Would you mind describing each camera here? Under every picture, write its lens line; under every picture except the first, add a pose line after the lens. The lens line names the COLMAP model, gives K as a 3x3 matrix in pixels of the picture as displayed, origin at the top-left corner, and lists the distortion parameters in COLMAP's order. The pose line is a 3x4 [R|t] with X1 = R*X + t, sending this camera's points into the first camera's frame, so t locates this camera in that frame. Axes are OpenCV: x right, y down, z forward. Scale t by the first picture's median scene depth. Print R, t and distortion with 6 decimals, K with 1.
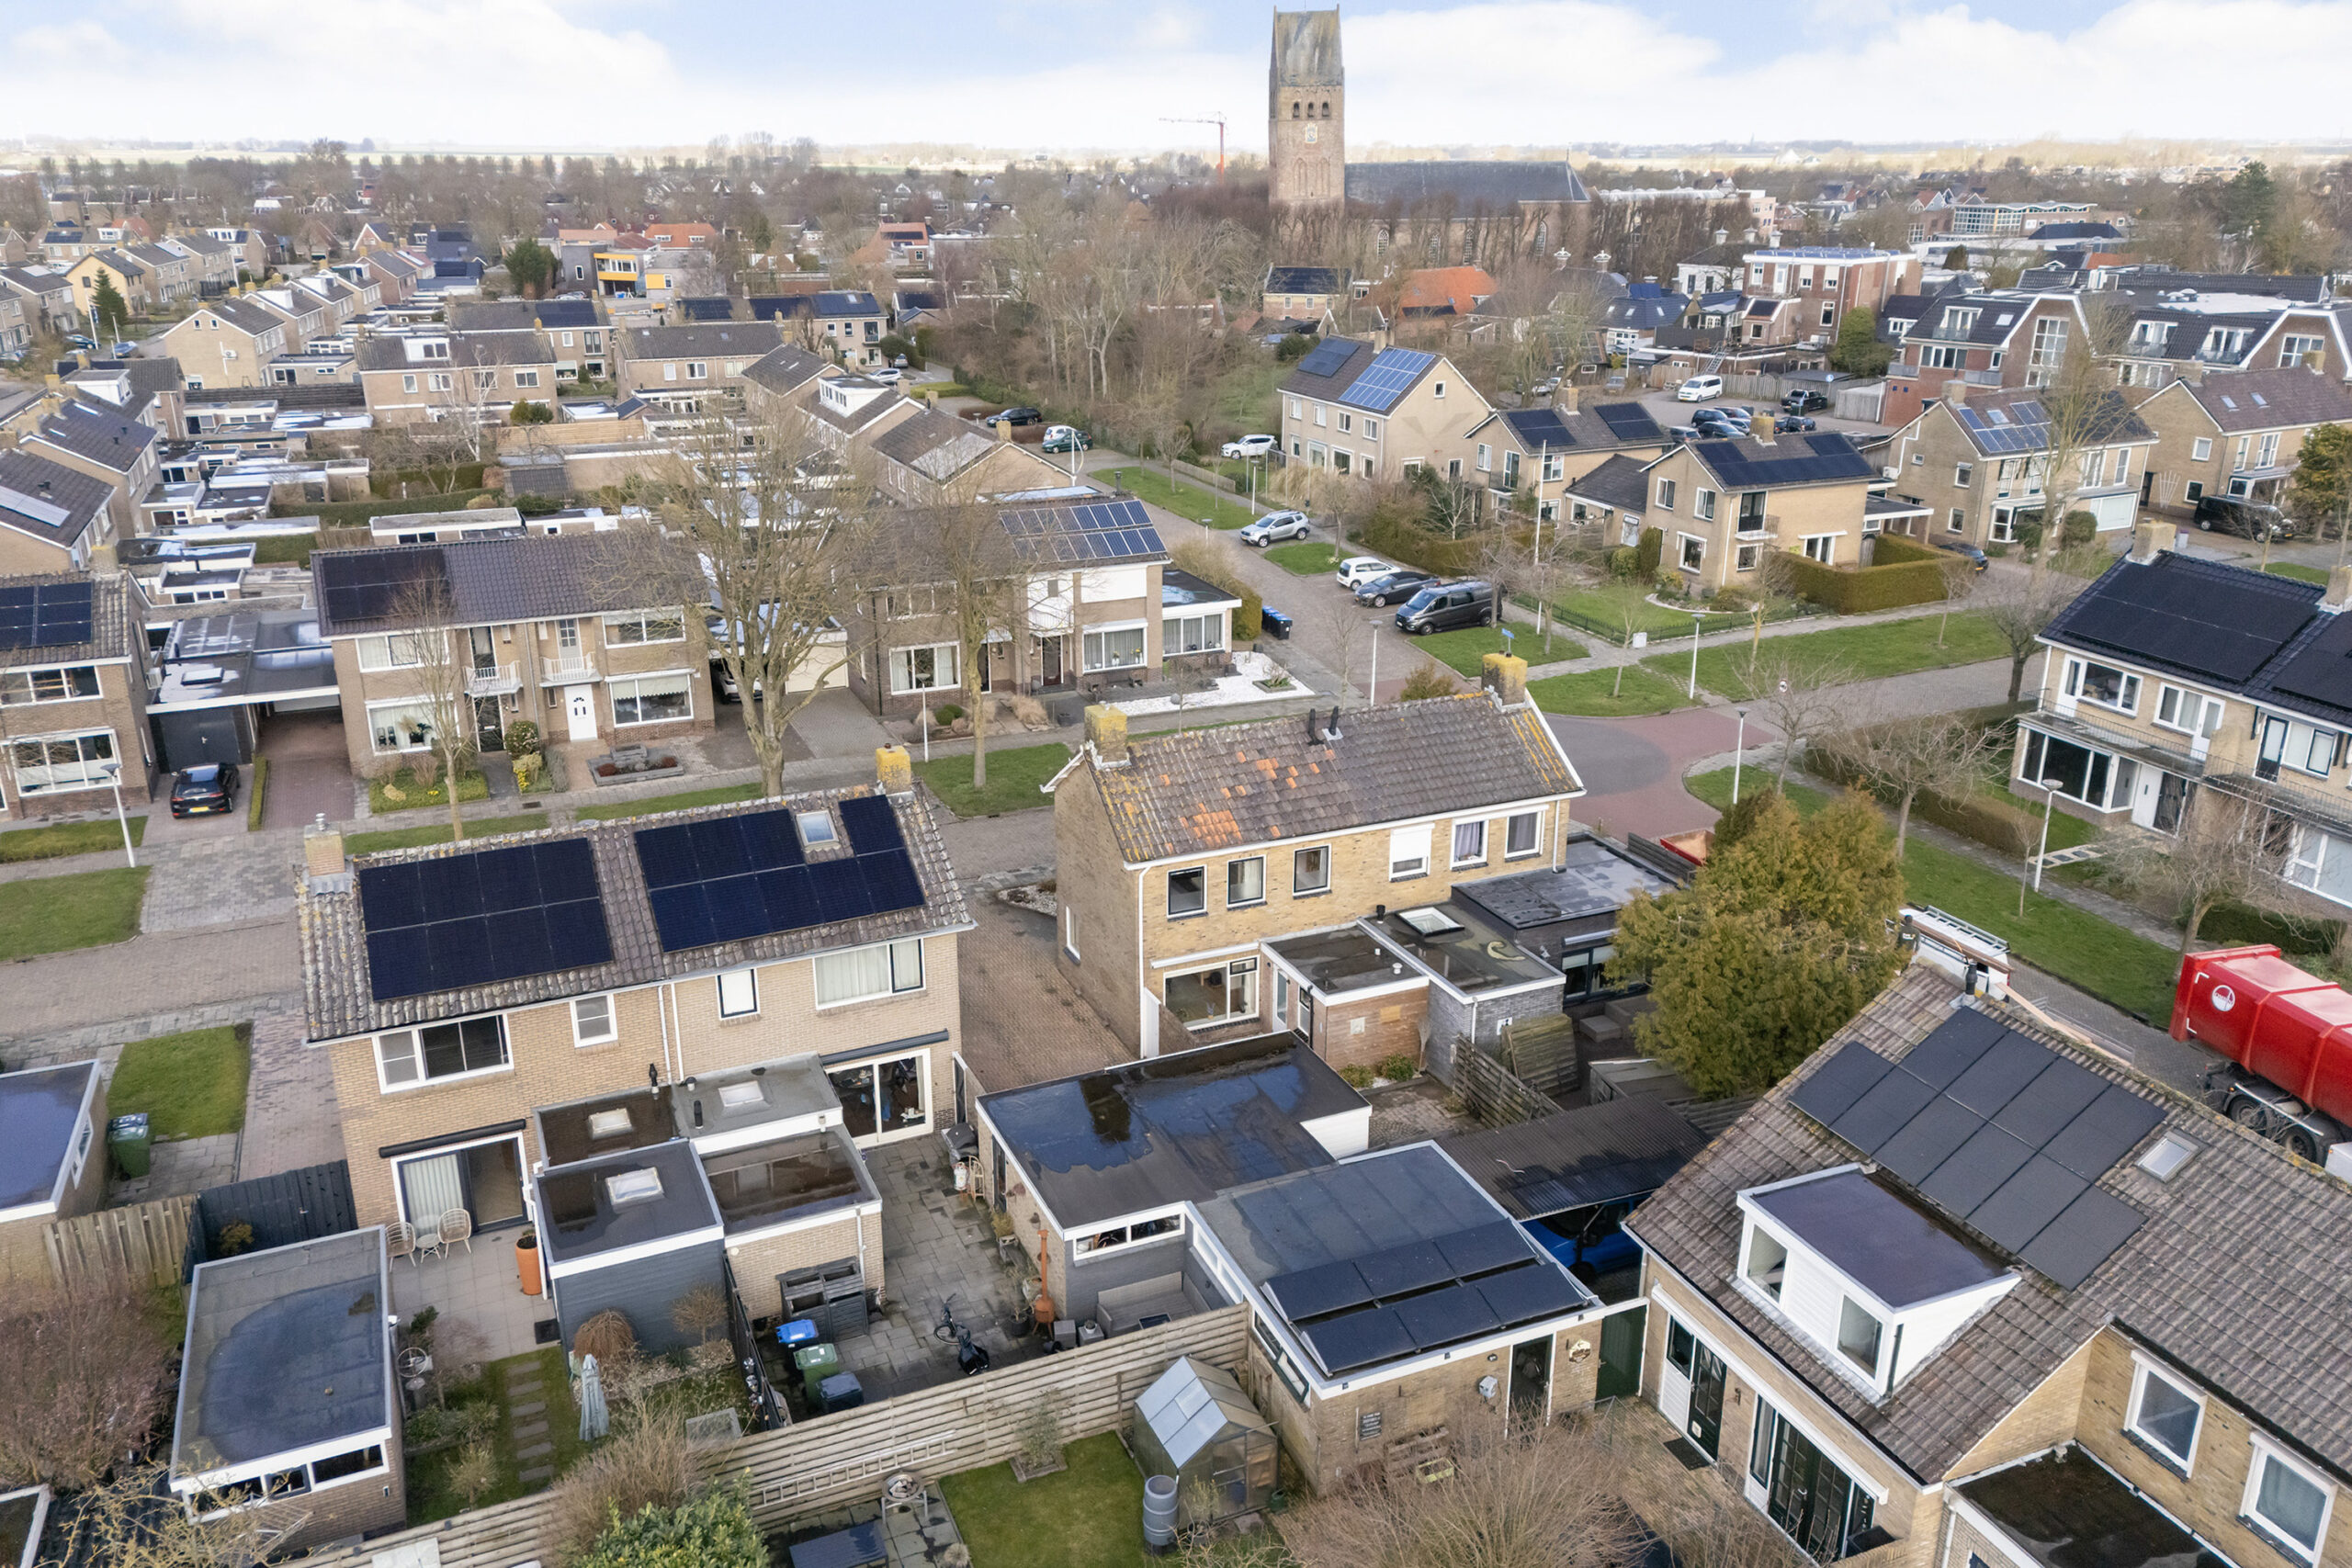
lens RADIAL K [[1744.6, 0, 1176.0], [0, 1744.6, 784.0], [0, 0, 1]] dist [0.090184, -0.110044]
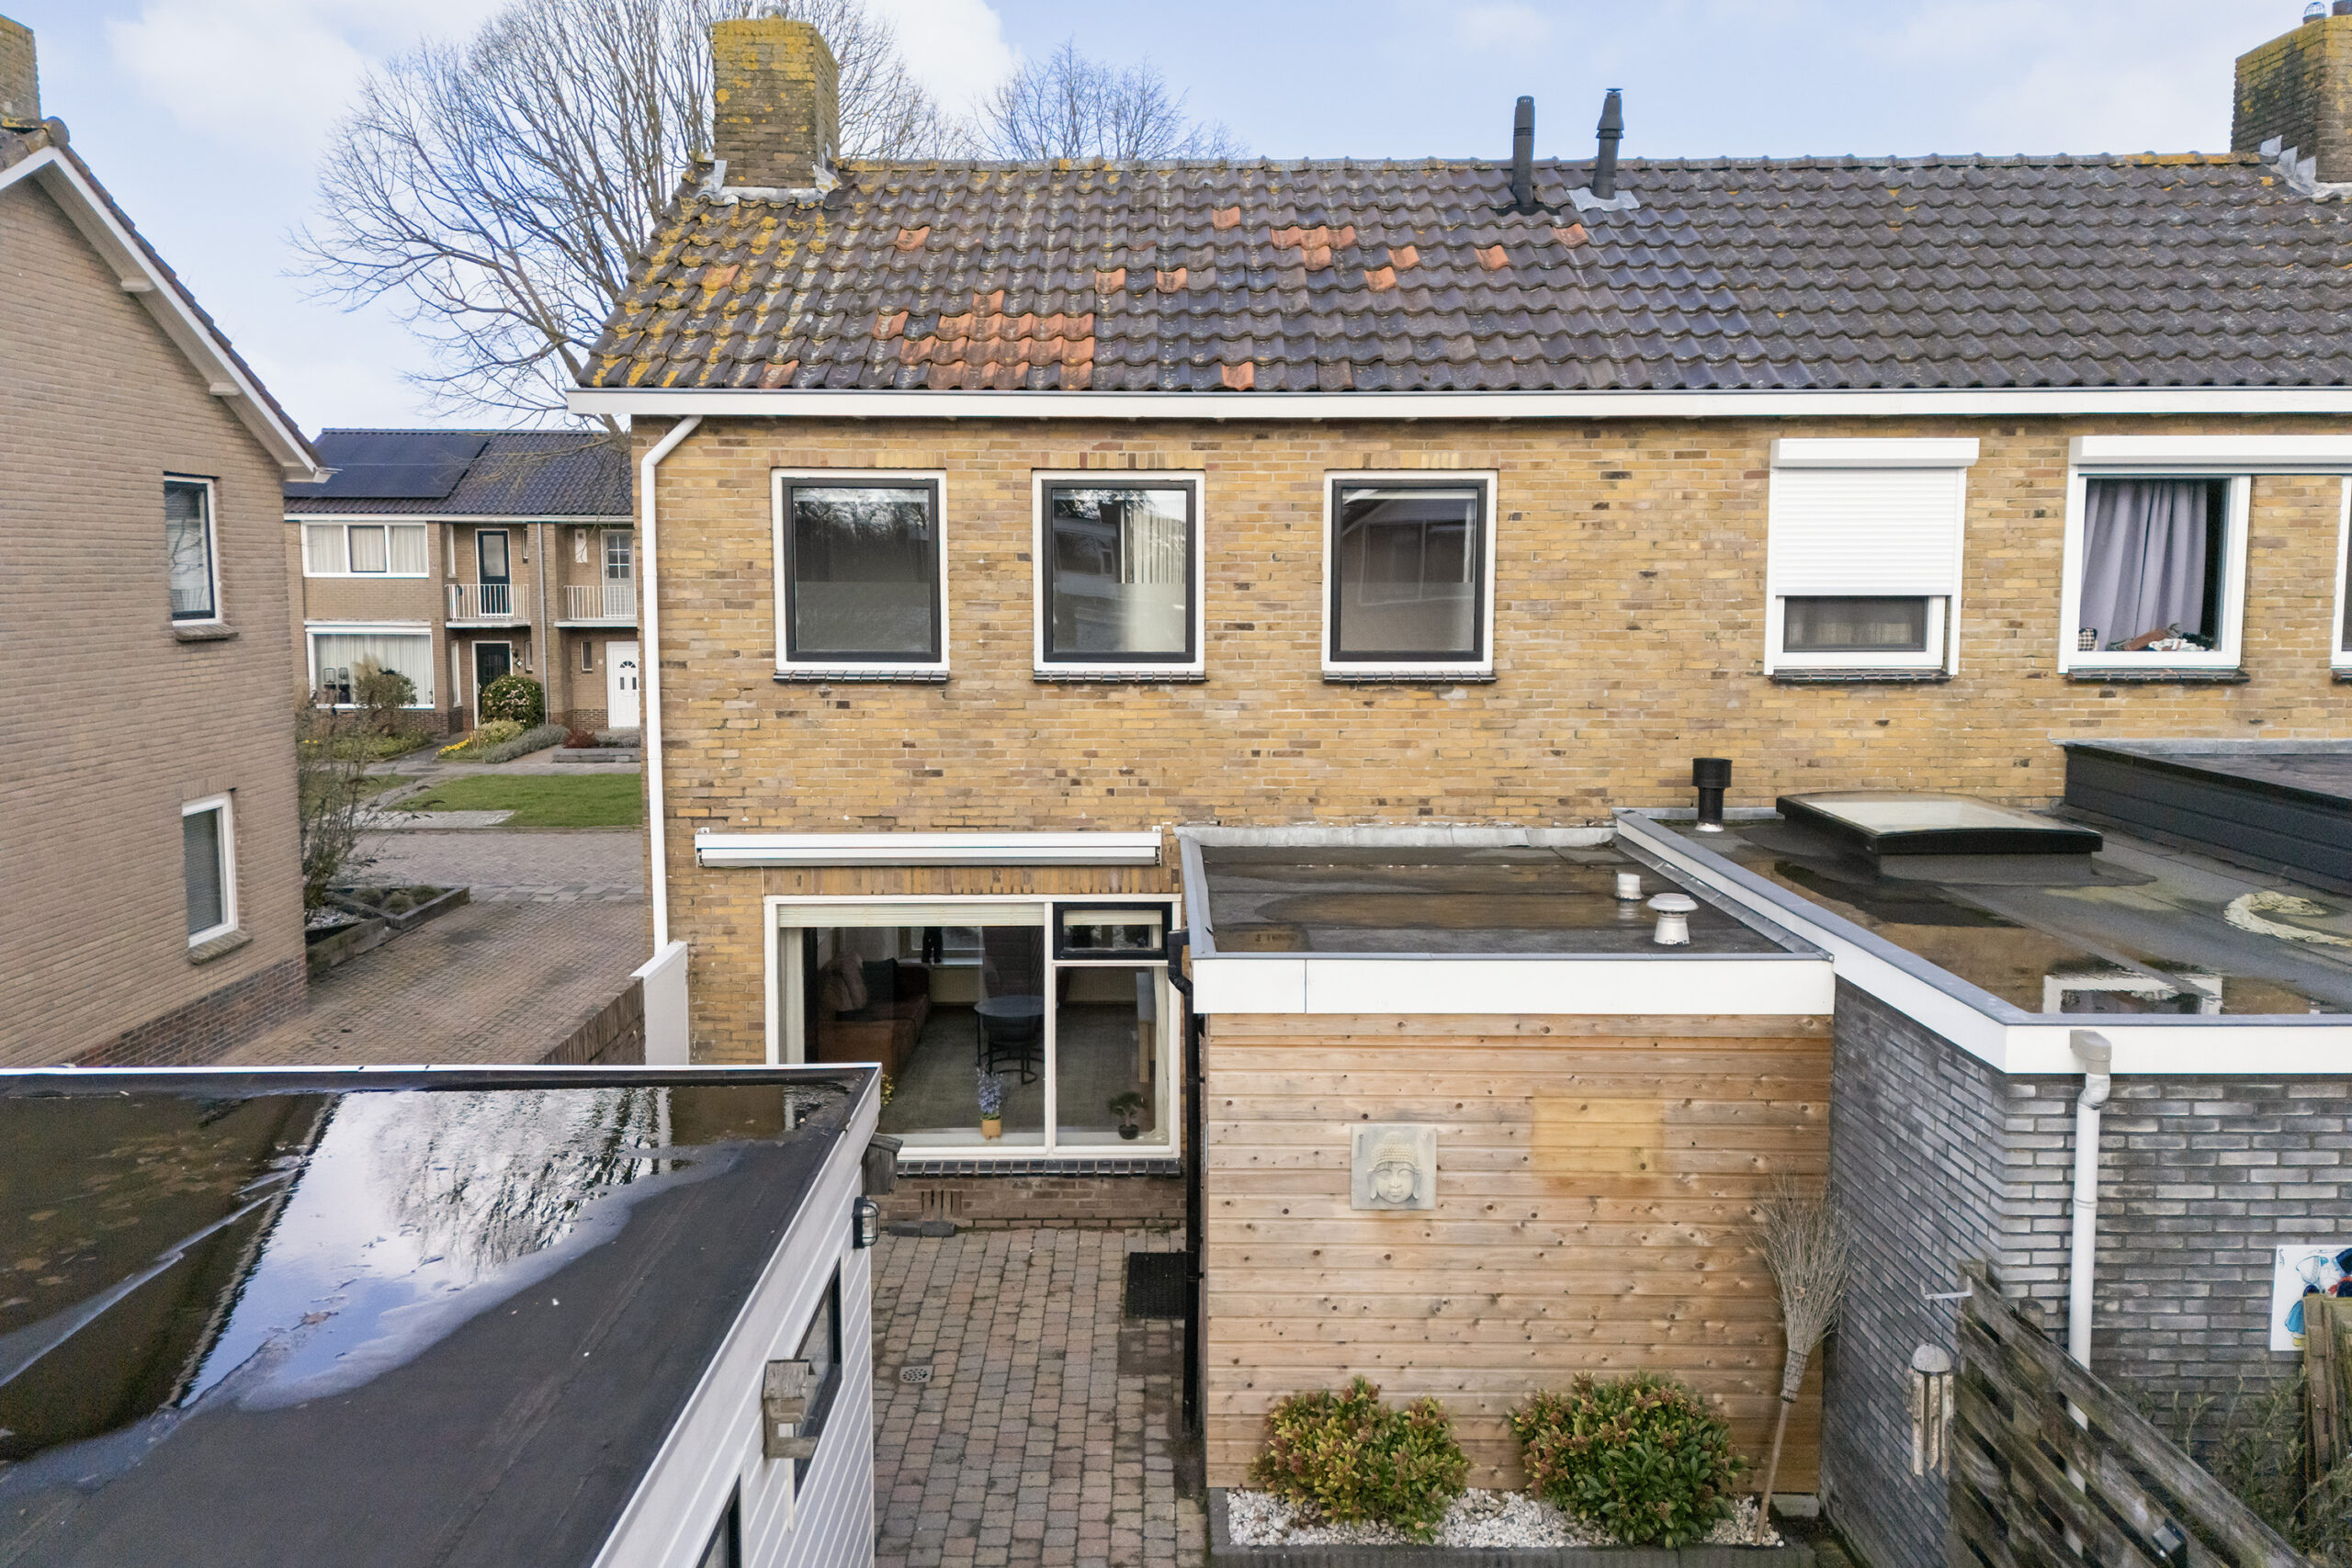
lens RADIAL K [[1726.3, 0, 1178.7], [0, 1726.3, 732.4], [0, 0, 1]] dist [0.102926, -0.101234]
pose [[0.920138, 0.039592, -0.389587, 0.144178], [-0.131717, 0.968199, -0.212701, 0.127897], [0.368776, 0.247030, 0.896092, 0.763174]]
